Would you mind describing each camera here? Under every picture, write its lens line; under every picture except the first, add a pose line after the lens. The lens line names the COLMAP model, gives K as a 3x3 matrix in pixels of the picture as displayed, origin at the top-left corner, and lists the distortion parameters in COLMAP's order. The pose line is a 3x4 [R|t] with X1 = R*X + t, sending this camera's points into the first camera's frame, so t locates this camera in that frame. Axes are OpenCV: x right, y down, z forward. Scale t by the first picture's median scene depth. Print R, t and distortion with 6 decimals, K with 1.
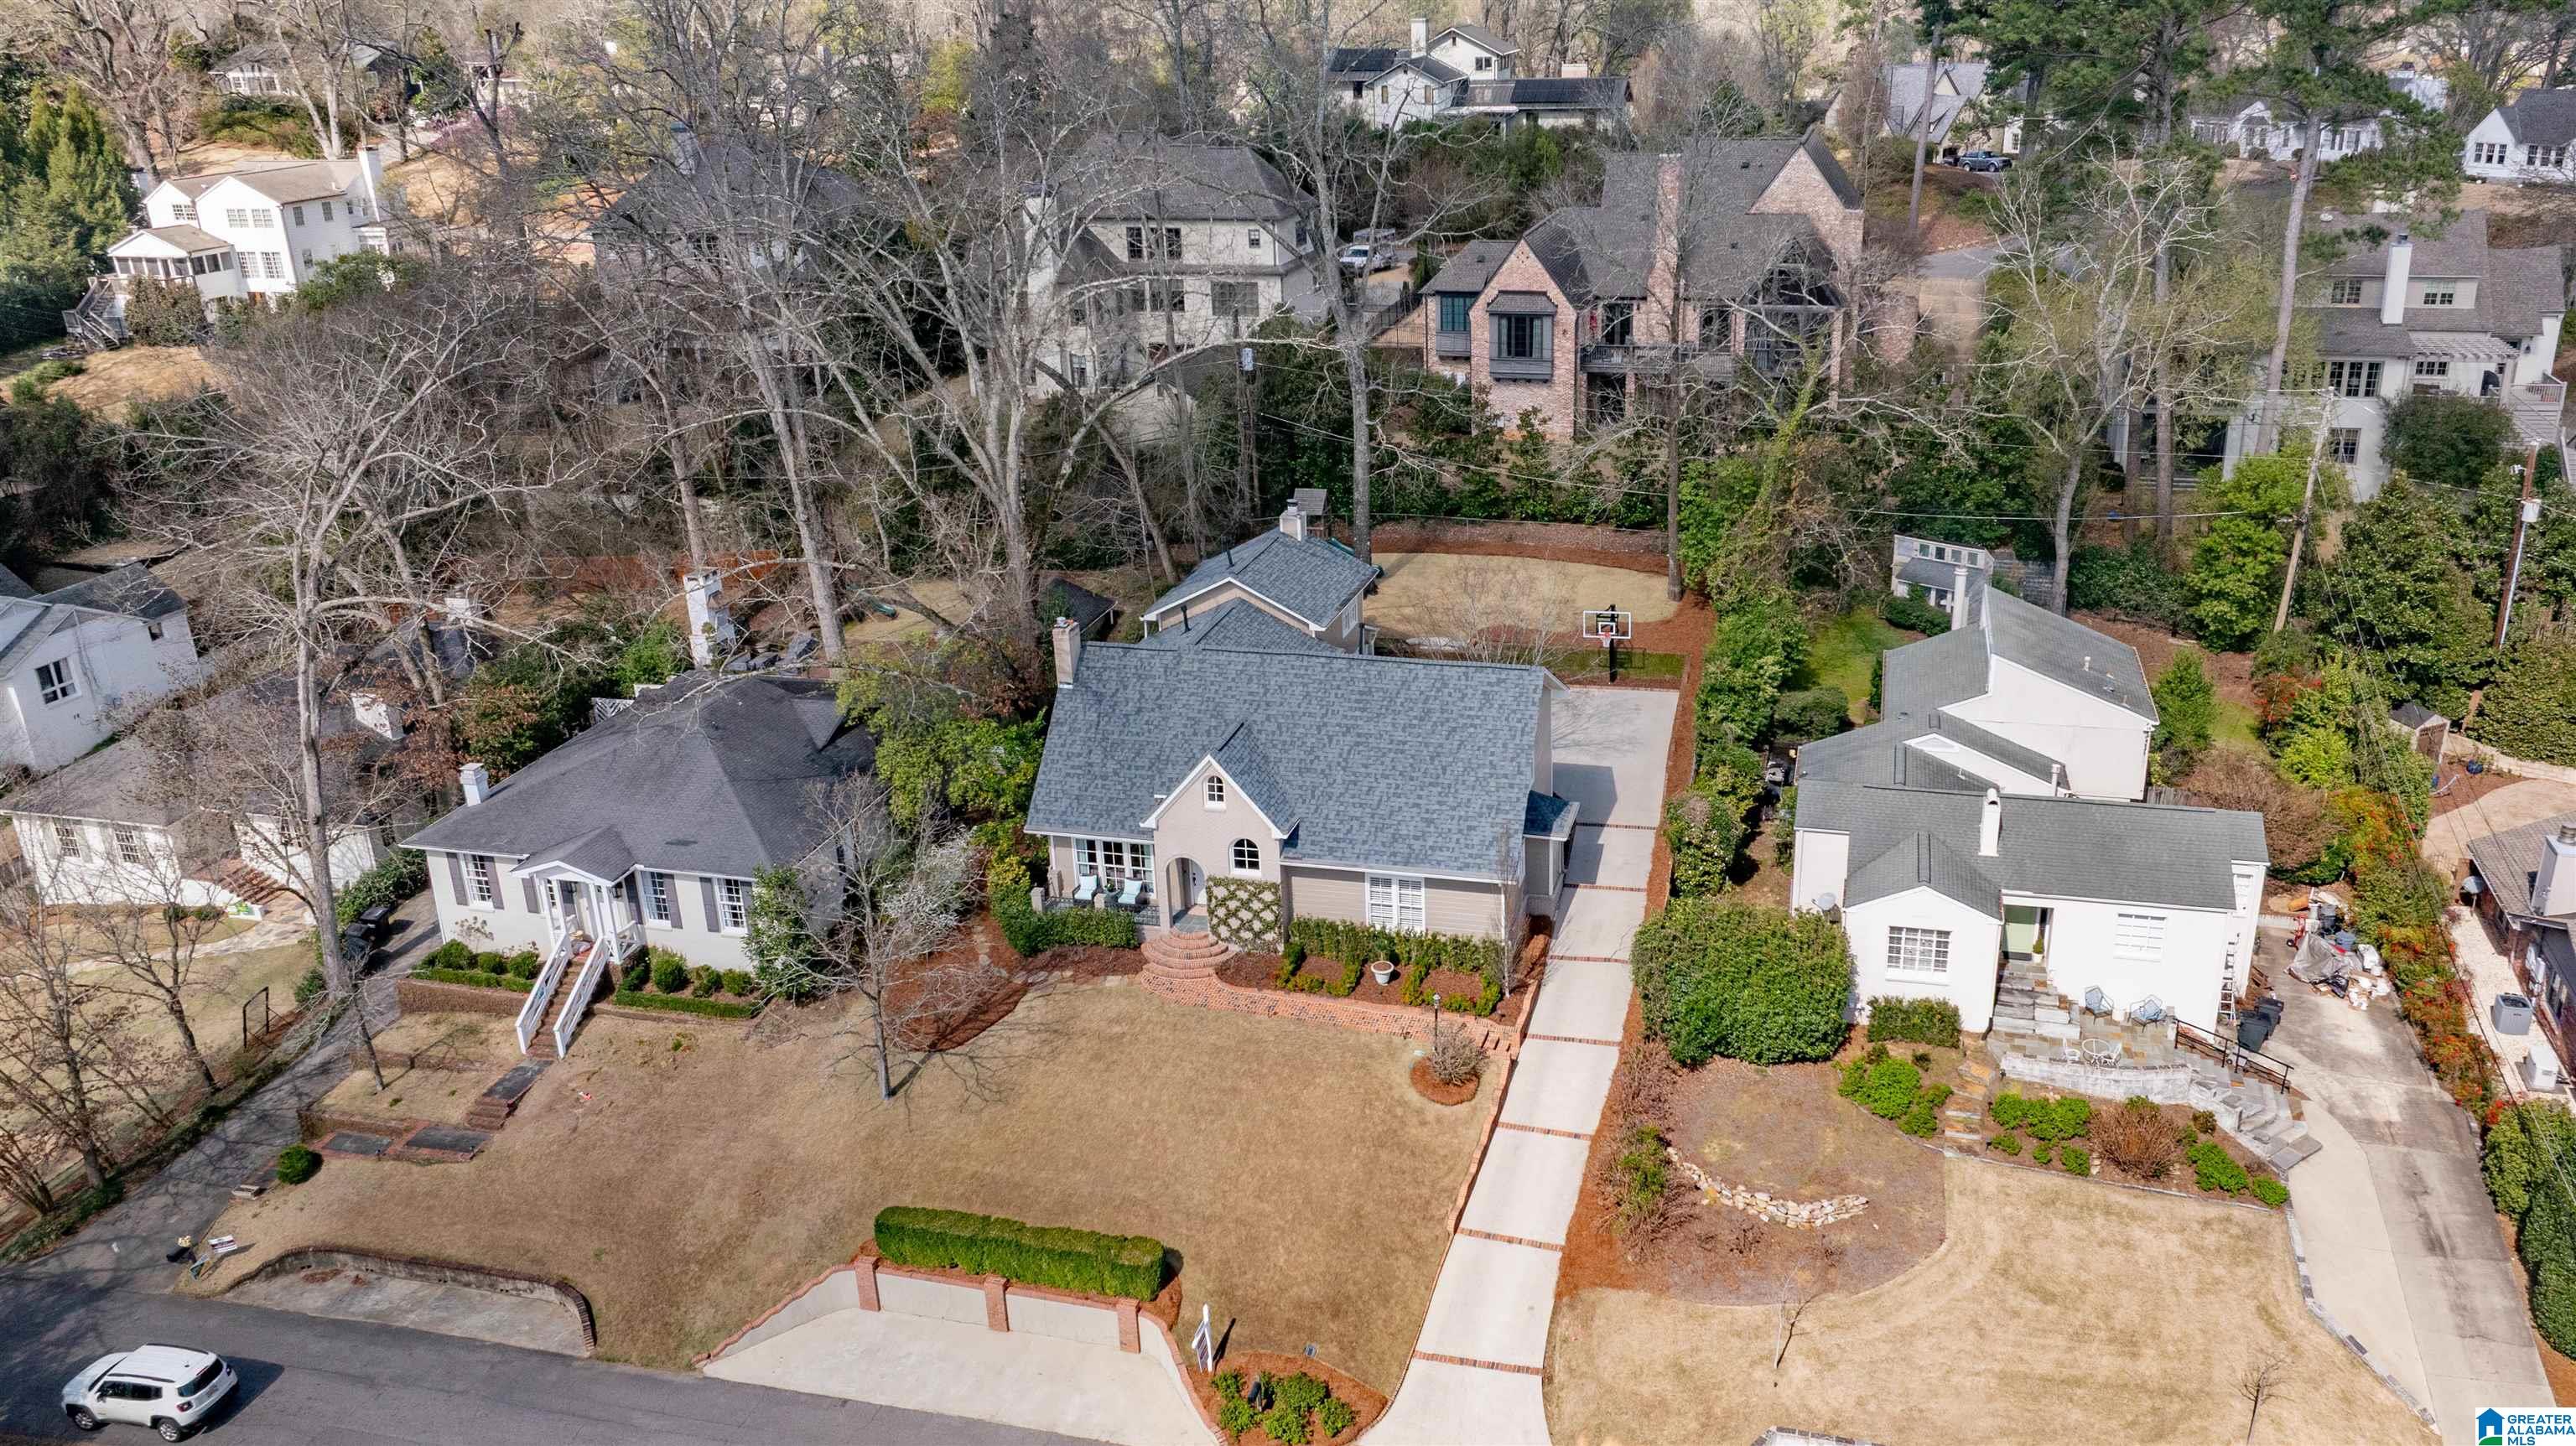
lens RADIAL K [[2006.2, 0, 1378.5], [0, 2006.2, 721.5], [0, 0, 1]] dist [-0.020588, 0.002401]
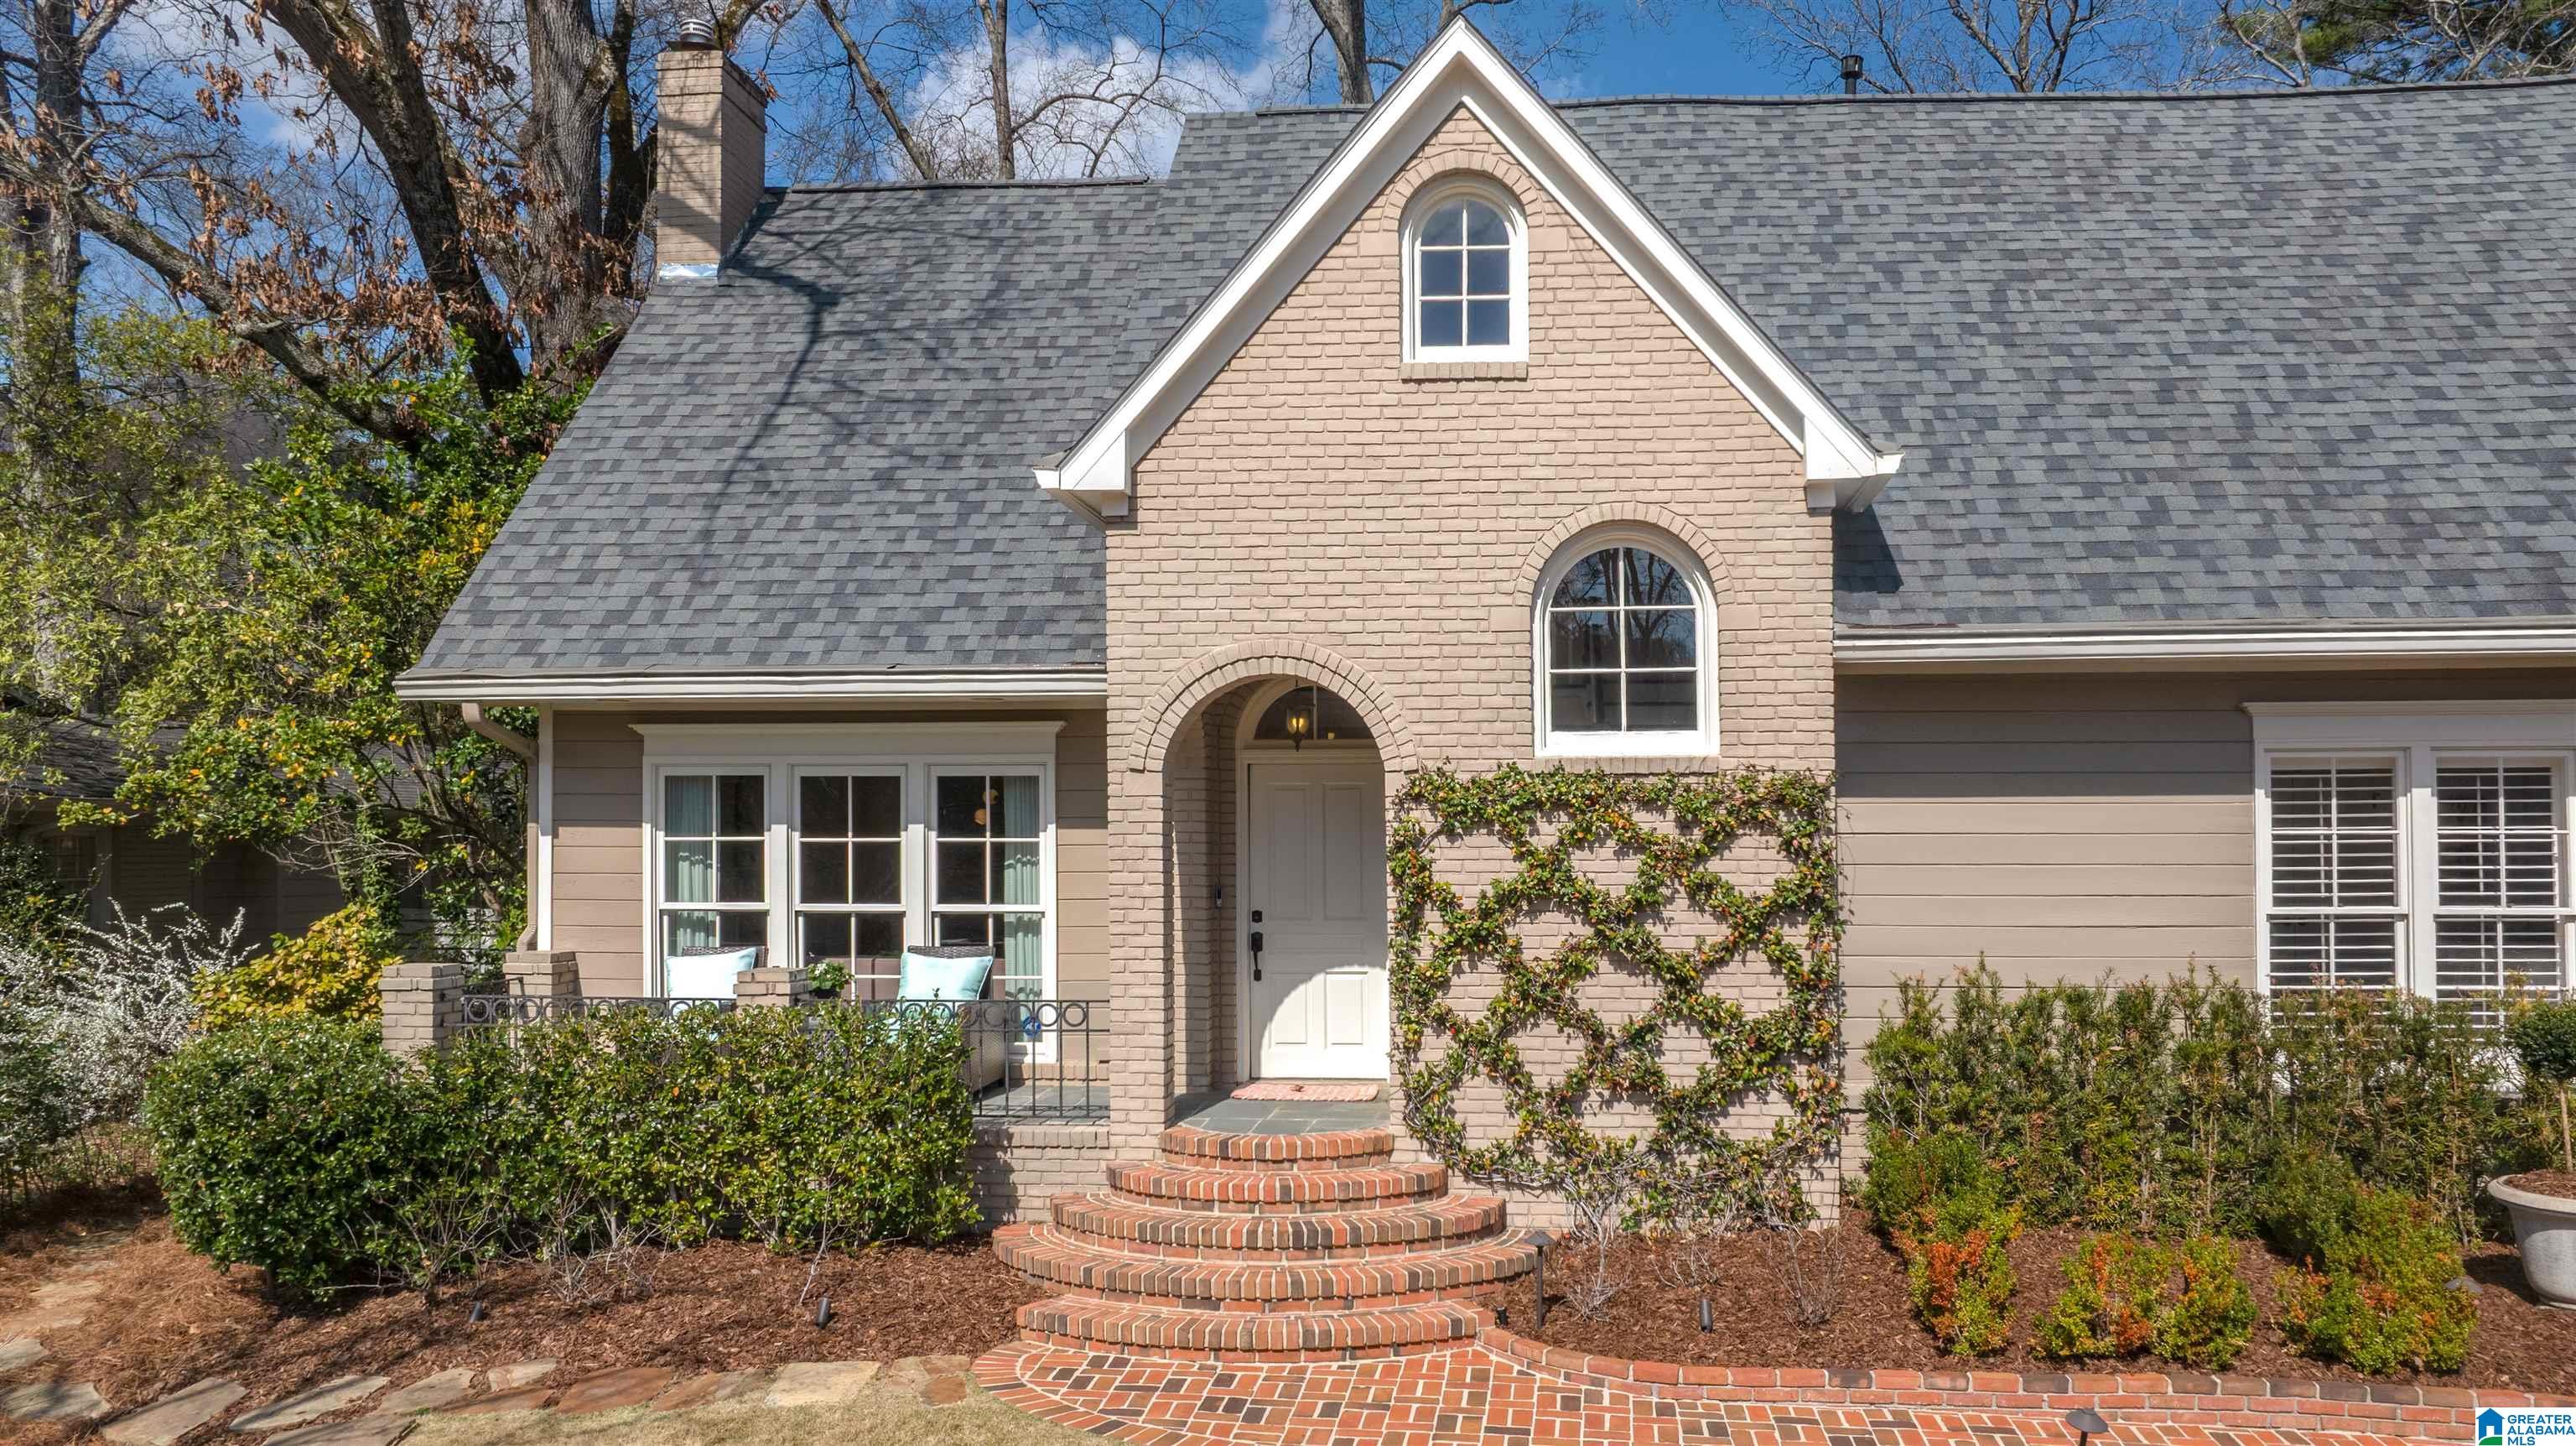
lens RADIAL K [[2006.7, 0, 1378.5], [0, 2006.7, 721.5], [0, 0, 1]] dist [-0.020588, 0.002401]
pose [[0.988402, 0.025795, 0.149653, -0.114269], [0.037001, 0.914862, -0.402067, 0.144586], [-0.147284, 0.402941, 0.903297, 0.834983]]
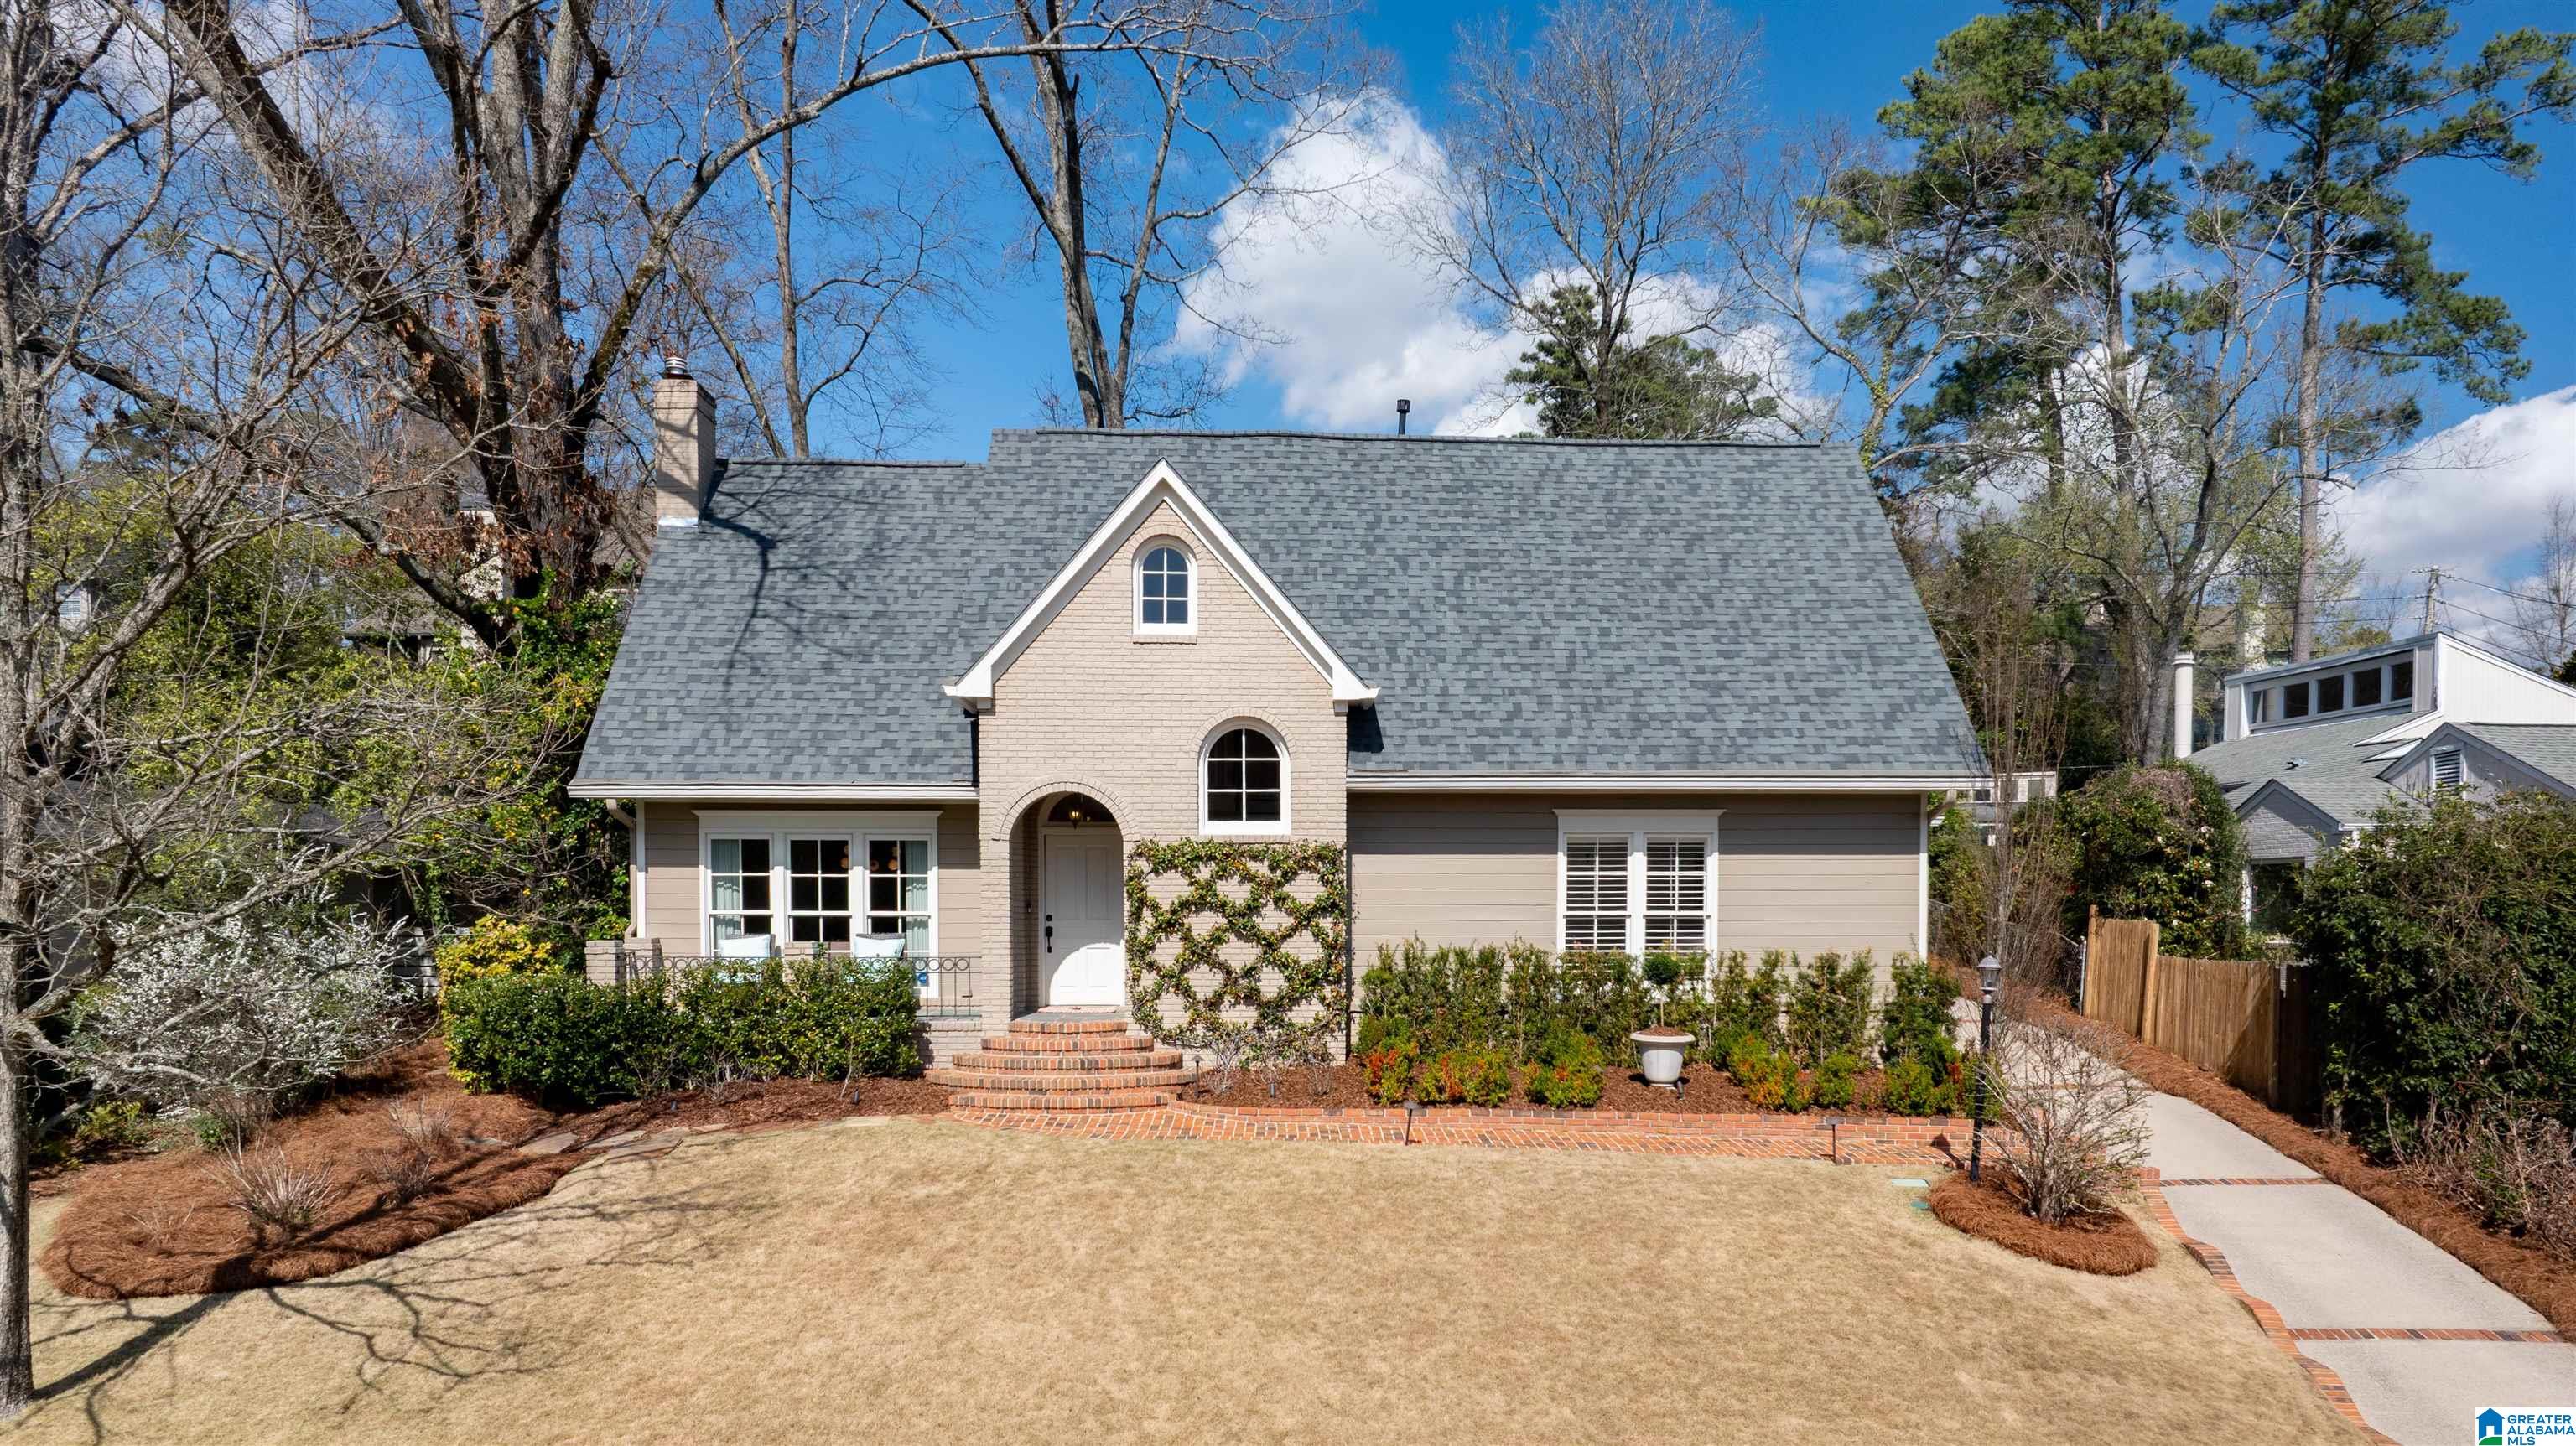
lens RADIAL K [[2029.4, 0, 1339.9], [0, 2029.4, 873.1], [0, 0, 1]] dist [-0.002143, 0.000120]
pose [[0.959527, 0.022328, 0.280731, -0.150930], [0.079945, 0.934246, -0.347554, 0.210273], [-0.270032, 0.355931, 0.894649, 0.667794]]
